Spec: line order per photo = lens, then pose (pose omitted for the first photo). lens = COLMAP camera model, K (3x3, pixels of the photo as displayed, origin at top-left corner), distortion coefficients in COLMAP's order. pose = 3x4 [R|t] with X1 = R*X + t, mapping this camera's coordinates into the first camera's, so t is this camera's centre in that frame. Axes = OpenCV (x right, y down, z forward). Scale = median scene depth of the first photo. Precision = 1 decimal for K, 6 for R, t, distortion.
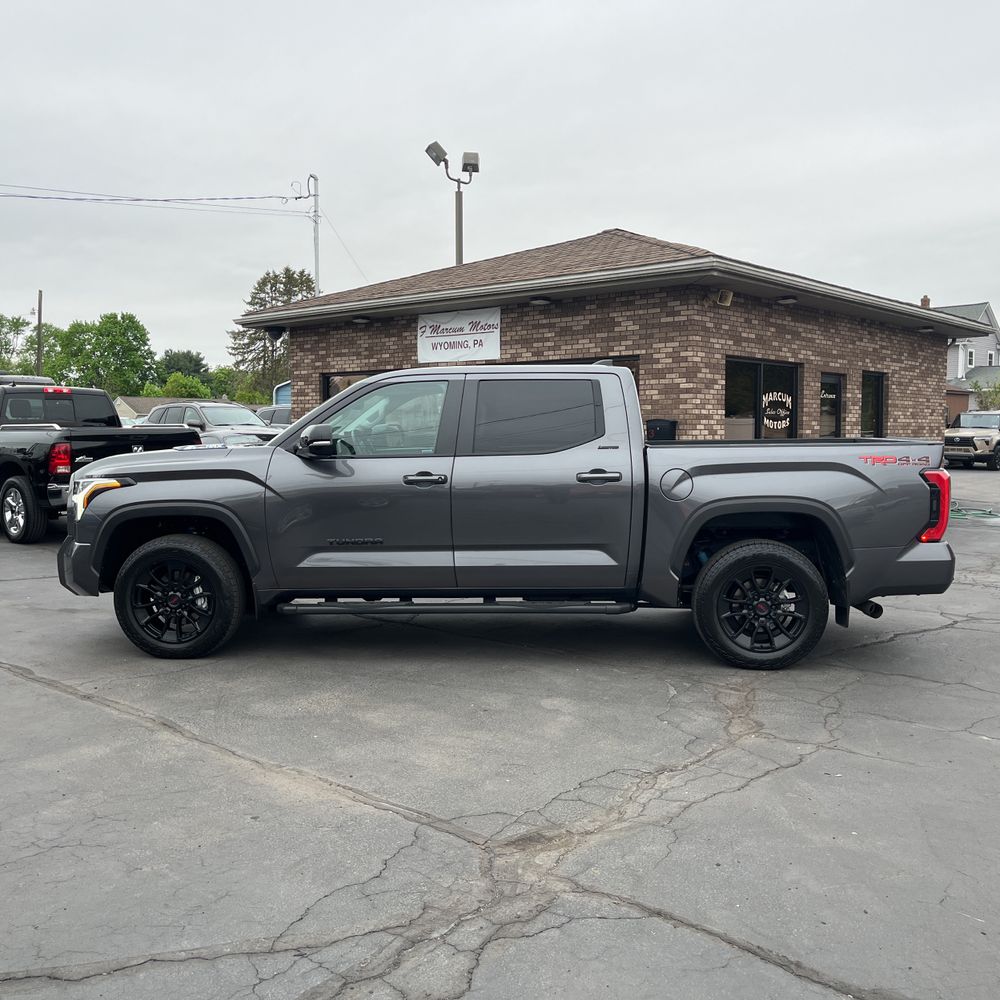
lens RADIAL K [[1012.3, 0, 500.4], [0, 1012.3, 504.0], [0, 0, 1]] dist [0.028076, 0.000000]
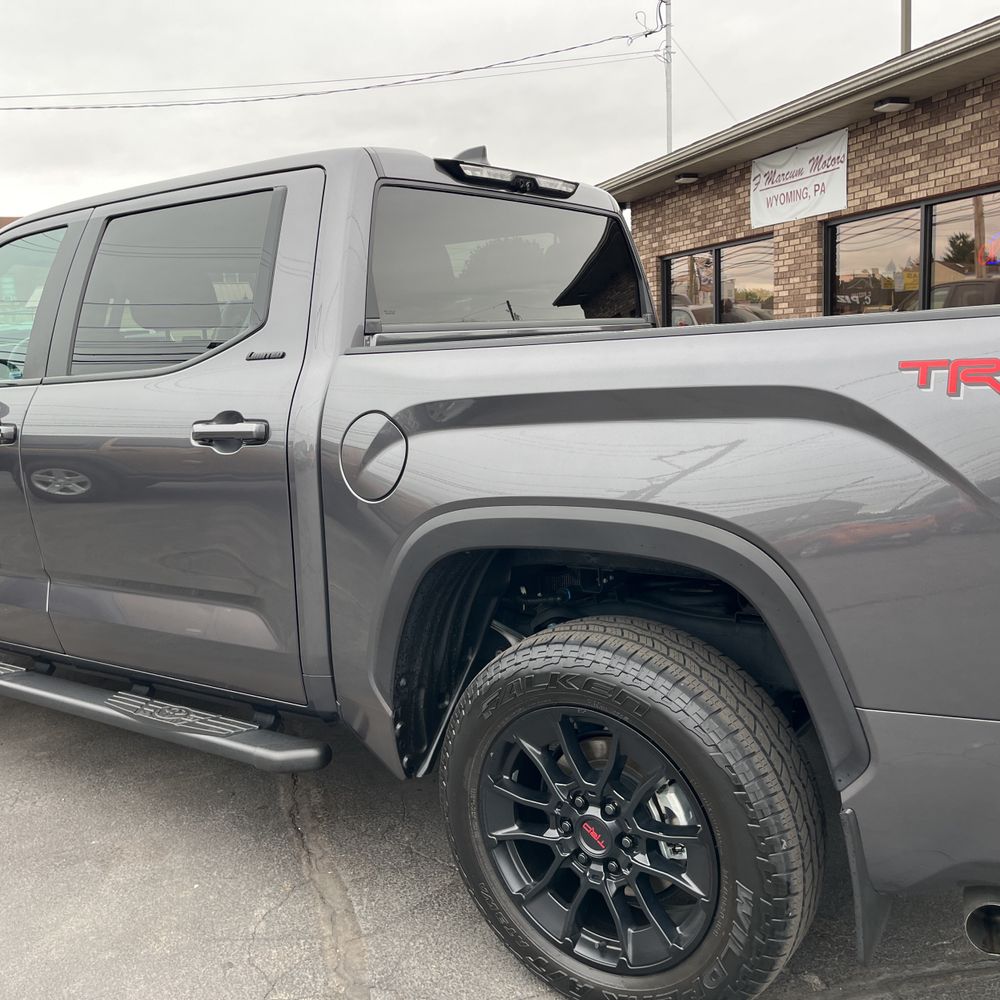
lens RADIAL K [[1012.3, 0, 482.9], [0, 1012.3, 498.0], [0, 0, 1]] dist [0.028076, 0.000000]
pose [[0.845019, 0.040745, -0.533181, 0.171069], [0.007688, 0.996064, 0.088302, -0.015217], [0.534681, -0.078716, 0.841380, 0.307014]]
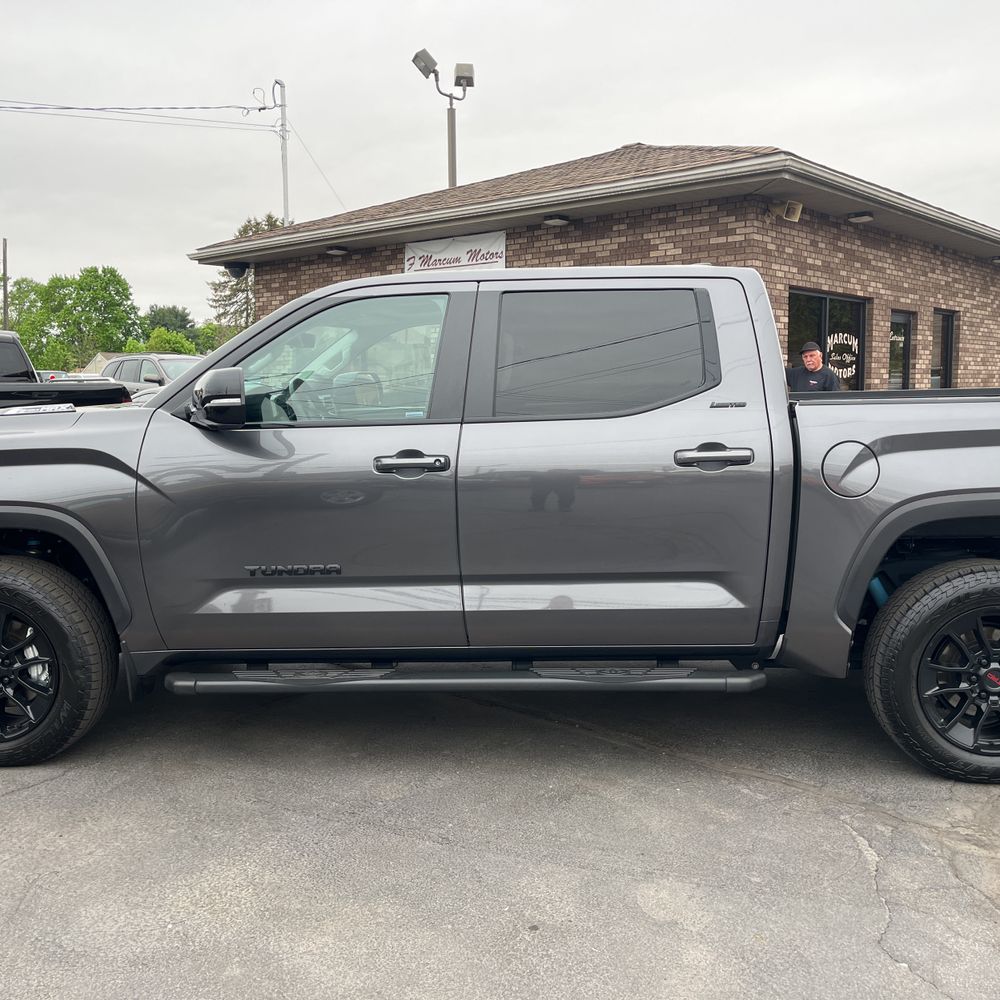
lens RADIAL K [[1012.3, 0, 502.3], [0, 1012.3, 503.3], [0, 0, 1]] dist [0.028076, 0.000000]
pose [[0.999922, -0.009333, 0.008284, -0.011972], [0.008964, 0.999012, 0.043538, -0.011392], [-0.008682, -0.043461, 0.999017, 0.182278]]
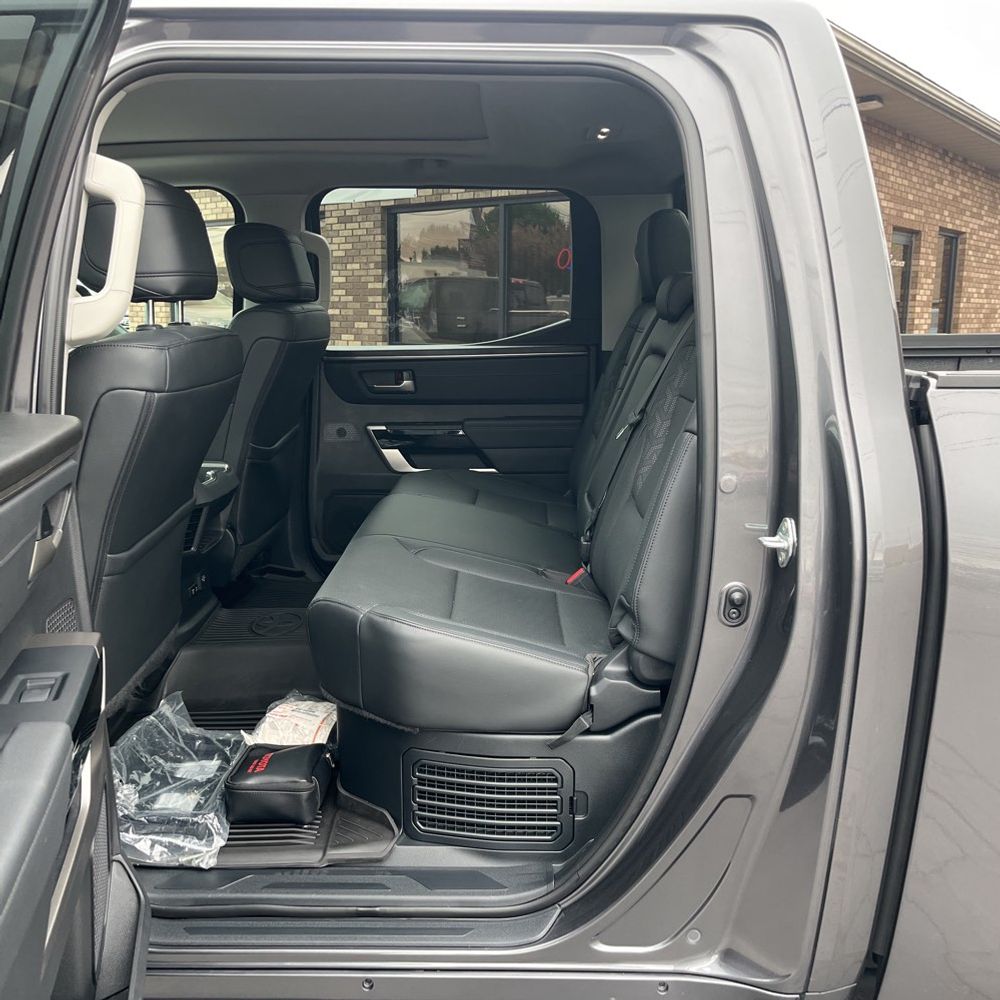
lens RADIAL K [[1012.3, 0, 498.9], [0, 1012.3, 499.9], [0, 0, 1]] dist [0.028076, 0.000000]
pose [[0.998894, -0.000890, 0.047000, 0.022668], [-0.004285, 0.993935, 0.109886, -0.024062], [-0.046813, -0.109966, 0.992832, 0.350835]]
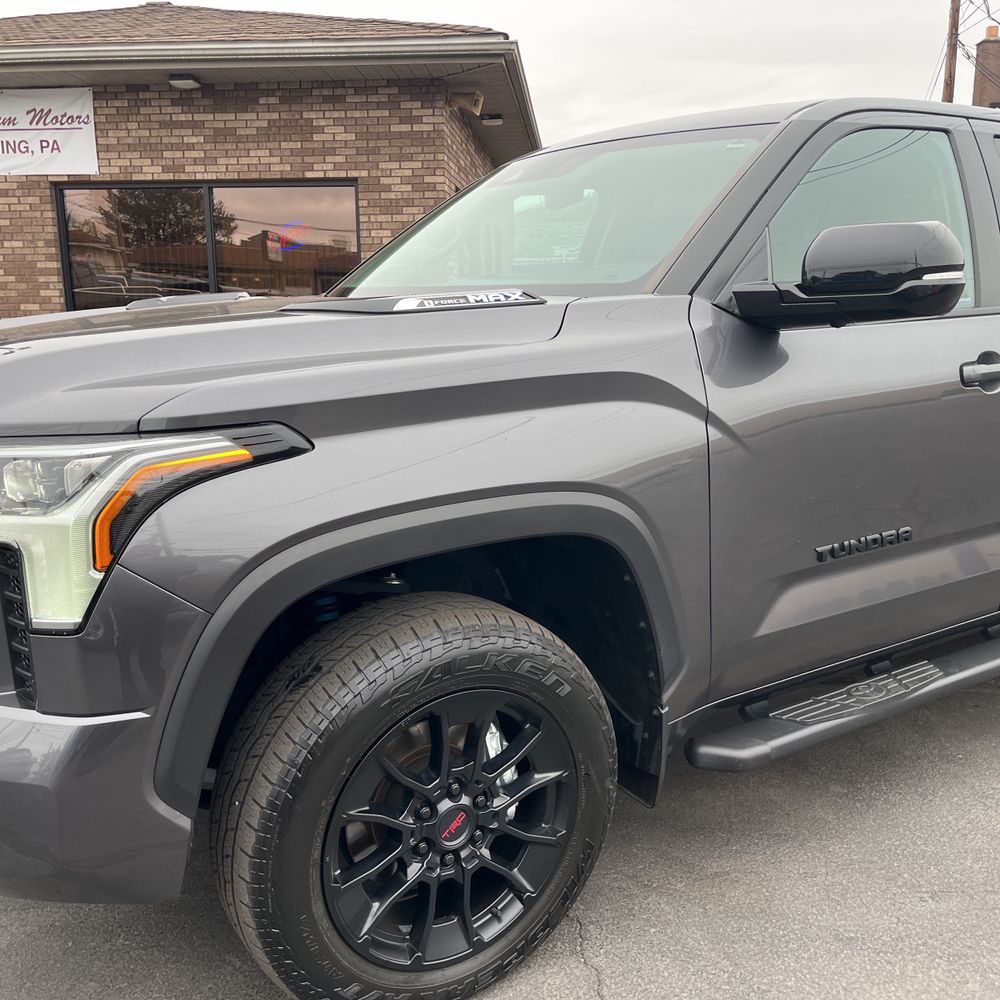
lens RADIAL K [[1012.3, 0, 503.7], [0, 1012.3, 503.3], [0, 0, 1]] dist [0.028076, 0.000000]
pose [[0.797399, -0.126322, 0.590083, -0.210828], [0.052446, 0.988652, 0.140774, -0.017396], [-0.601169, -0.081306, 0.794975, 0.340967]]
